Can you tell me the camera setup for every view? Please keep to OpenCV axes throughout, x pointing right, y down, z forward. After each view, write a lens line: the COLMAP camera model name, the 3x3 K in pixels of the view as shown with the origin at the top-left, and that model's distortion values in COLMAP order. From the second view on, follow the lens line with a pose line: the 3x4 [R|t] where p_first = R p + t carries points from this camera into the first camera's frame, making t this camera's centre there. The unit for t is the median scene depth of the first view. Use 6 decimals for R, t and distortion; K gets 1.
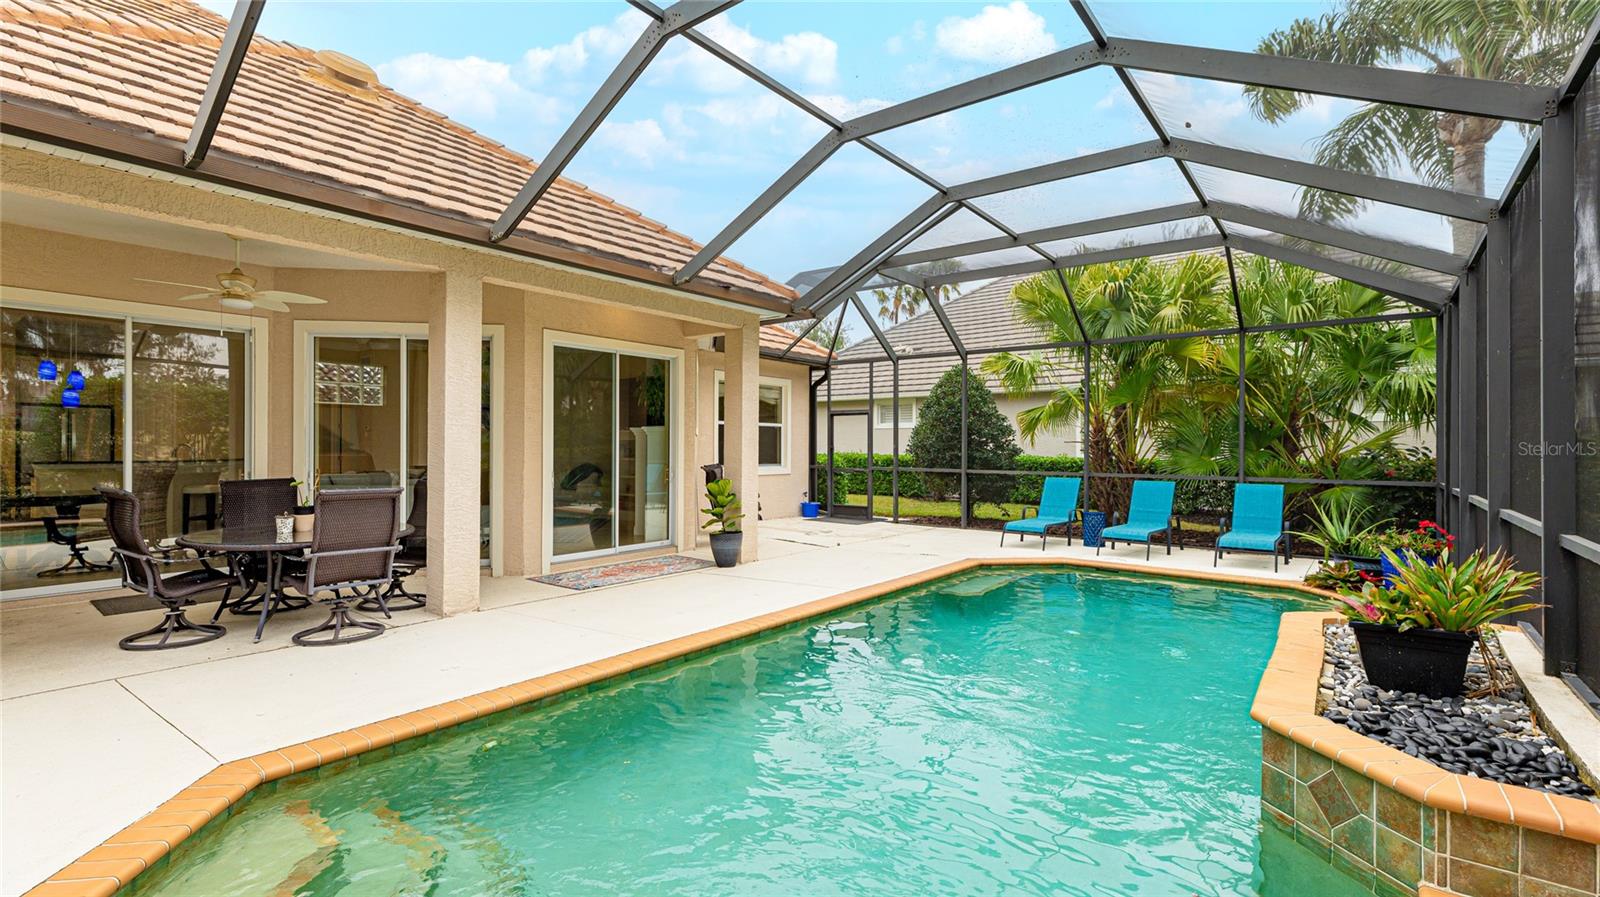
lens RADIAL K [[714.4, 0, 800.0], [0, 714.4, 448.5], [0, 0, 1]] dist [0.003686, -0.000006]
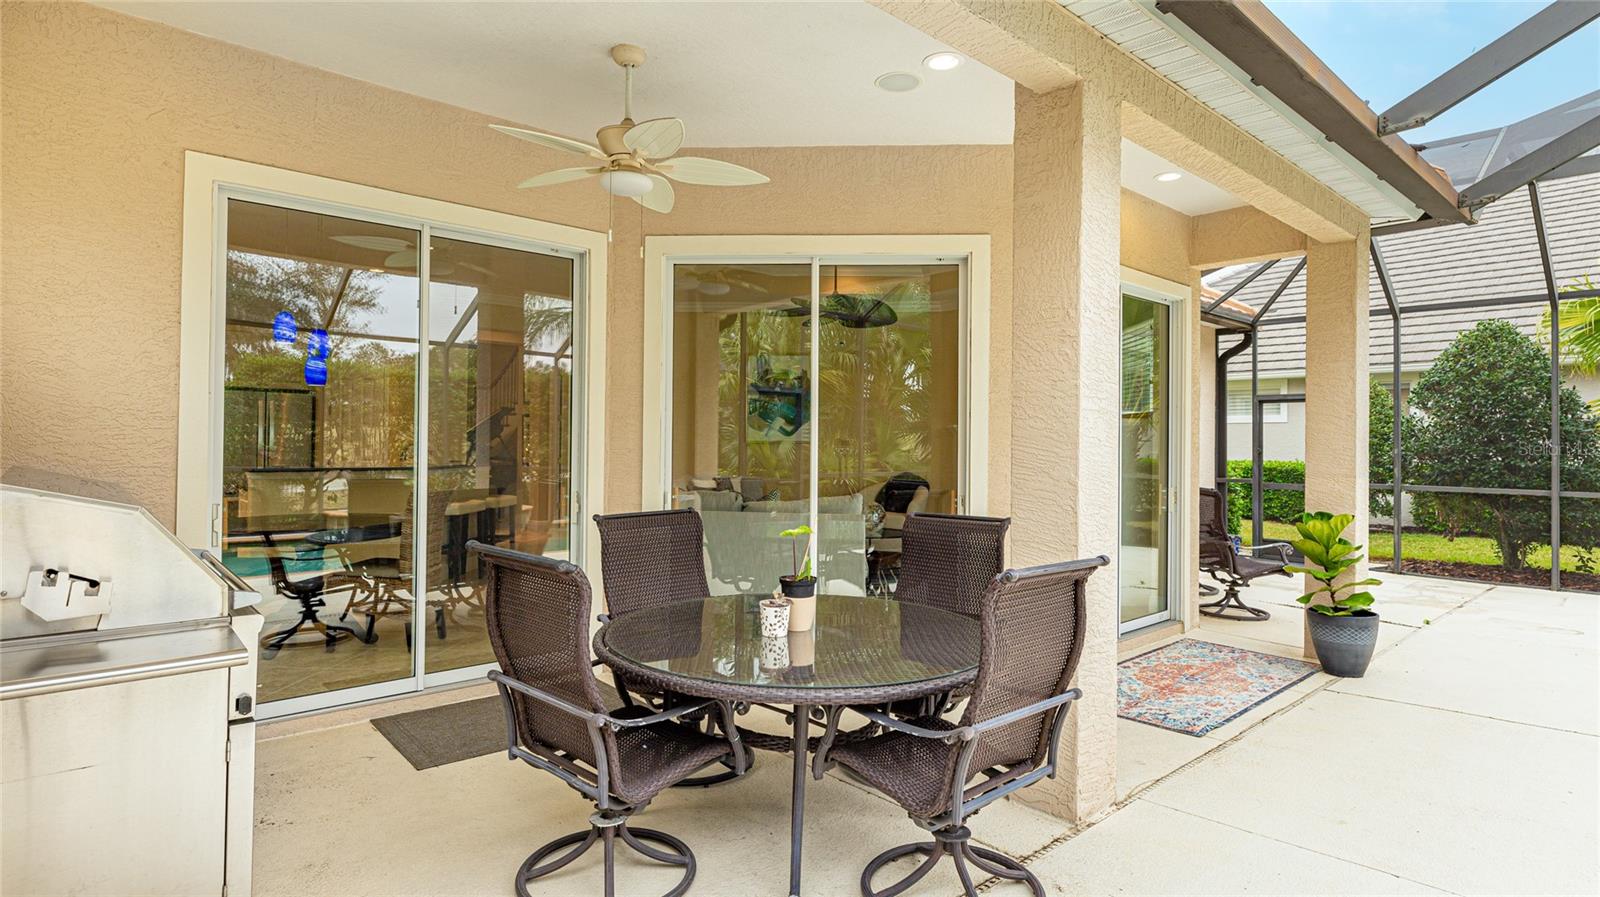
lens RADIAL K [[845.9, 0, 797.8], [0, 845.9, 438.9], [0, 0, 1]] dist [-0.001202, -0.000216]
pose [[0.983075, 0.003670, -0.183166, -0.257481], [-0.005585, 0.999935, -0.009944, -0.002979], [0.183117, 0.010799, 0.983032, 0.192404]]
